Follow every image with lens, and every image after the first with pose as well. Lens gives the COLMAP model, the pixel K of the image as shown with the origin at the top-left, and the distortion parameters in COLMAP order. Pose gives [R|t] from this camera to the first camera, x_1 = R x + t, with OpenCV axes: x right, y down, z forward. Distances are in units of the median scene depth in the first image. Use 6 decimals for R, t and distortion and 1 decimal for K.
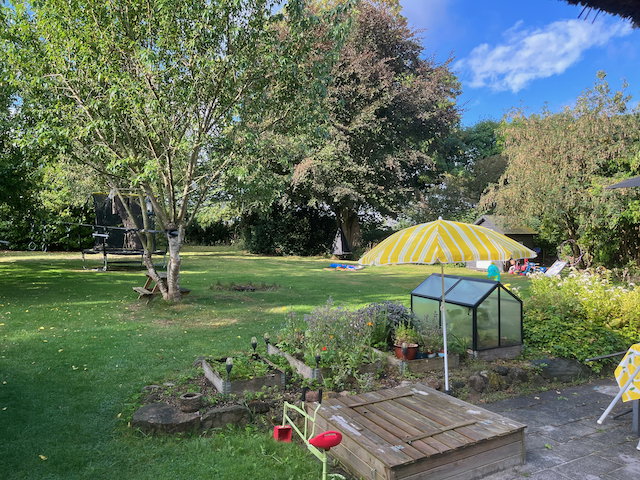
lens RADIAL K [[483.1, 0, 317.6], [0, 483.1, 242.6], [0, 0, 1]] dist [0.058681, -0.079314]
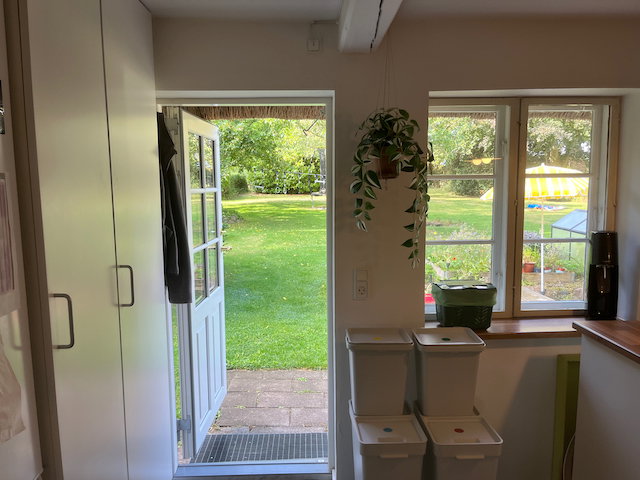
lens RADIAL K [[483.1, 0, 317.6], [0, 483.1, 242.6], [0, 0, 1]] dist [0.058681, -0.079314]
pose [[0.901877, 0.036033, -0.430488, 0.149677], [0.014732, 0.993370, 0.114012, 0.000754], [0.431743, -0.109167, 0.895366, -0.256978]]
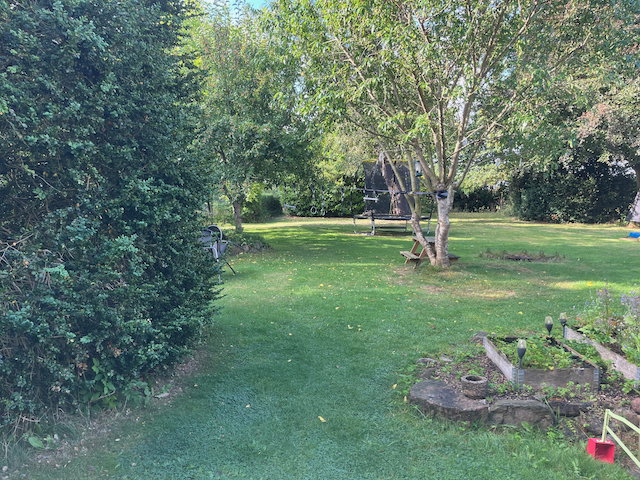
lens RADIAL K [[483.1, 0, 317.6], [0, 483.1, 242.6], [0, 0, 1]] dist [0.058681, -0.079314]
pose [[0.866918, 0.027051, -0.497717, -0.039414], [0.005548, 0.997941, 0.063901, 0.011482], [0.498421, -0.058158, 0.864982, 0.071067]]
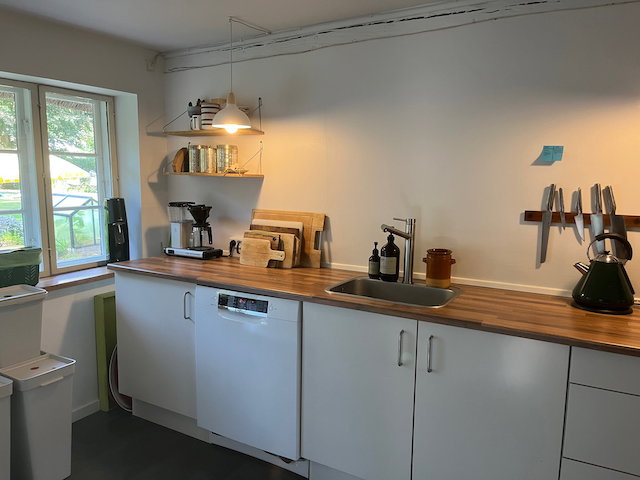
lens RADIAL K [[483.1, 0, 317.6], [0, 483.1, 242.6], [0, 0, 1]] dist [0.058681, -0.079314]
pose [[0.838400, -0.068409, 0.540746, 0.106319], [-0.008015, 0.990438, 0.137726, 0.009397], [-0.544997, -0.119803, 0.829835, -0.326274]]
